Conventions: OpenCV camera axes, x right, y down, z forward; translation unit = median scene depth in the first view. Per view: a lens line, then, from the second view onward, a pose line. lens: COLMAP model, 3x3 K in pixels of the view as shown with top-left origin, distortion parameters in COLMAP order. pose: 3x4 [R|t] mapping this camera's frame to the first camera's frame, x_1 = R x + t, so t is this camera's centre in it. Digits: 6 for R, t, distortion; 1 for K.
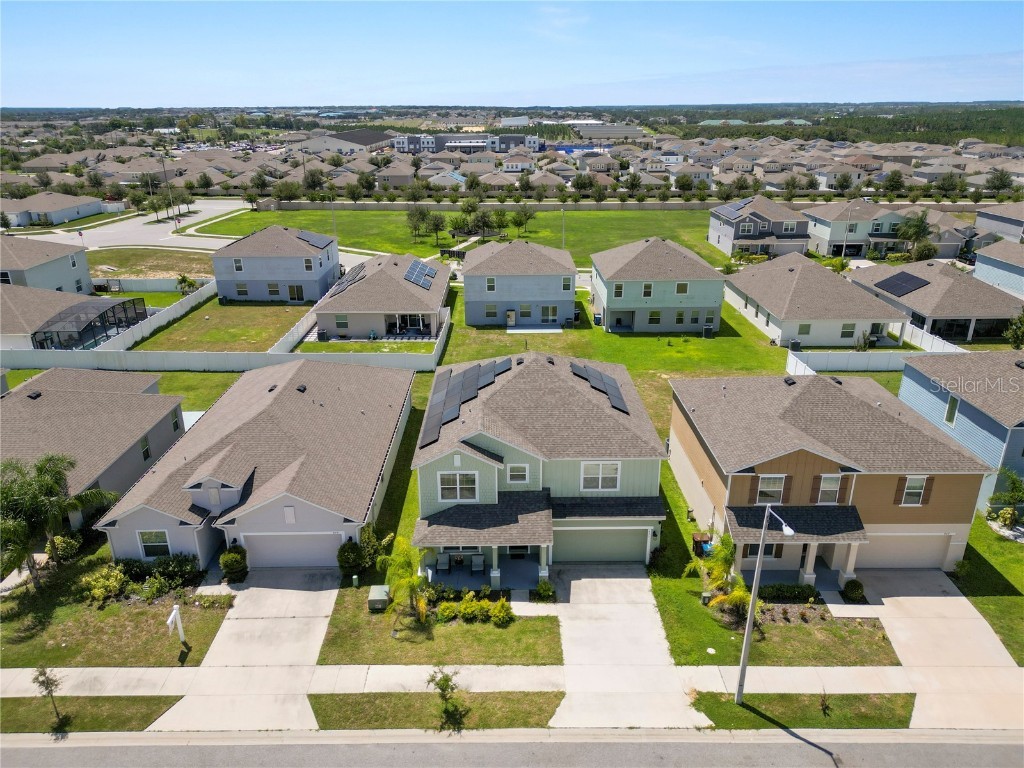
lens RADIAL K [[718.0, 0, 510.1], [0, 718.0, 376.9], [0, 0, 1]] dist [0.065609, -0.065109]
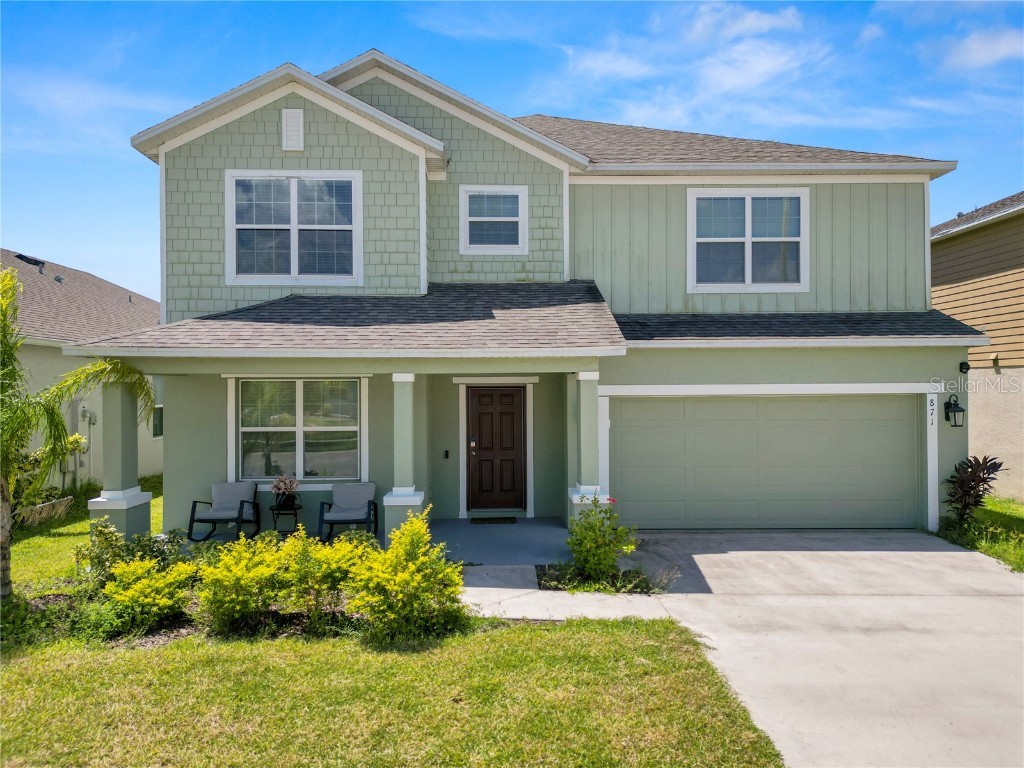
lens RADIAL K [[718.0, 0, 511.1], [0, 718.0, 388.0], [0, 0, 1]] dist [0.065609, -0.065109]
pose [[0.999872, 0.000084, 0.016003, 0.013494], [0.005587, 0.935231, -0.353995, 0.320195], [-0.014997, 0.354039, 0.935110, 0.730481]]
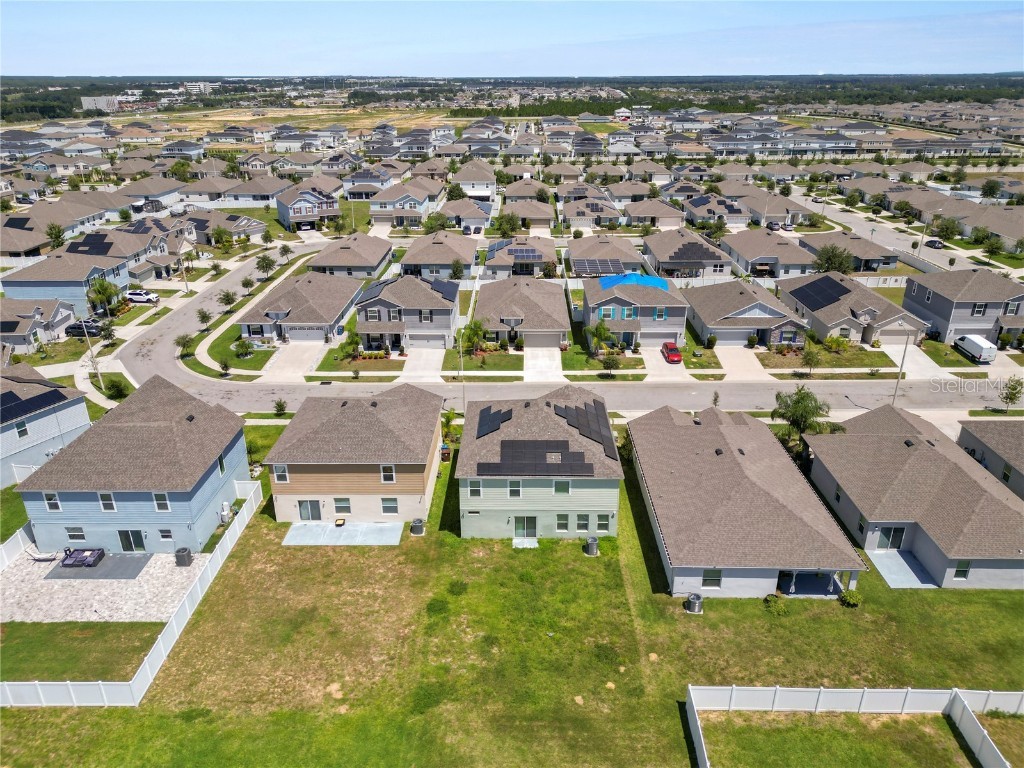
lens RADIAL K [[718.0, 0, 508.2], [0, 718.0, 389.1], [0, 0, 1]] dist [0.065609, -0.065109]
pose [[-0.999423, -0.001327, 0.033950, 0.052683], [0.022742, 0.716249, 0.697474, -1.200925], [-0.025242, 0.697843, -0.715806, 2.300754]]
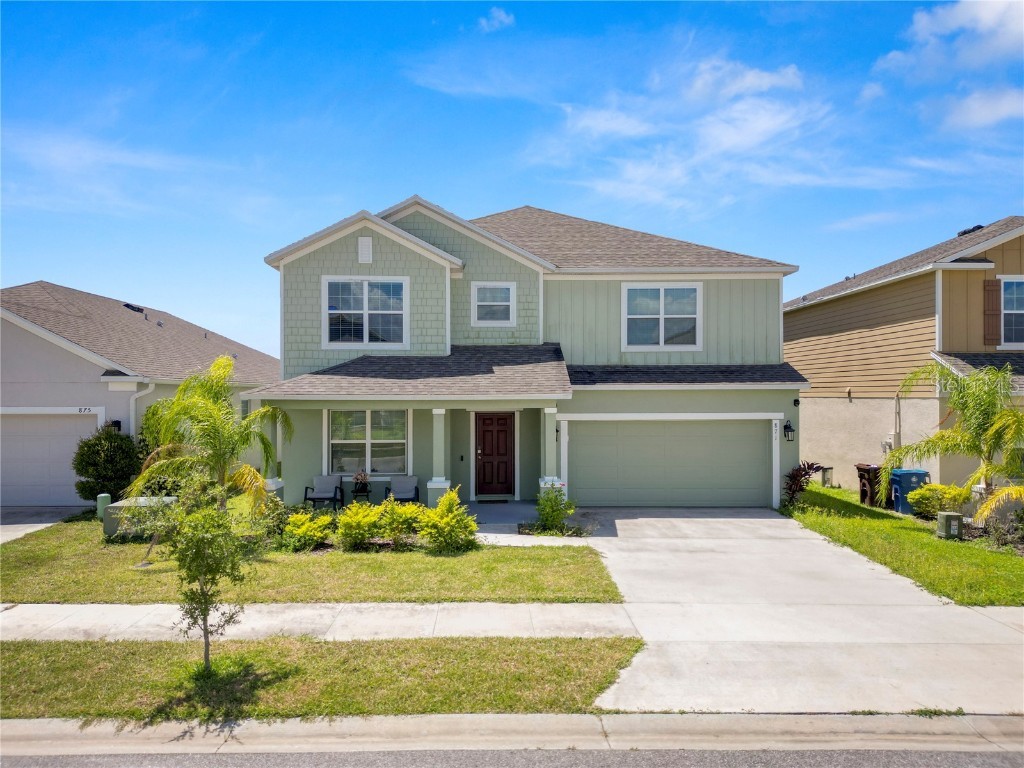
lens RADIAL K [[718.0, 0, 513.1], [0, 718.0, 390.8], [0, 0, 1]] dist [0.065609, -0.065109]
pose [[0.999818, 0.002555, 0.018915, 0.015077], [0.004407, 0.933326, -0.359002, 0.366524], [-0.018571, 0.359020, 0.933145, 0.569879]]
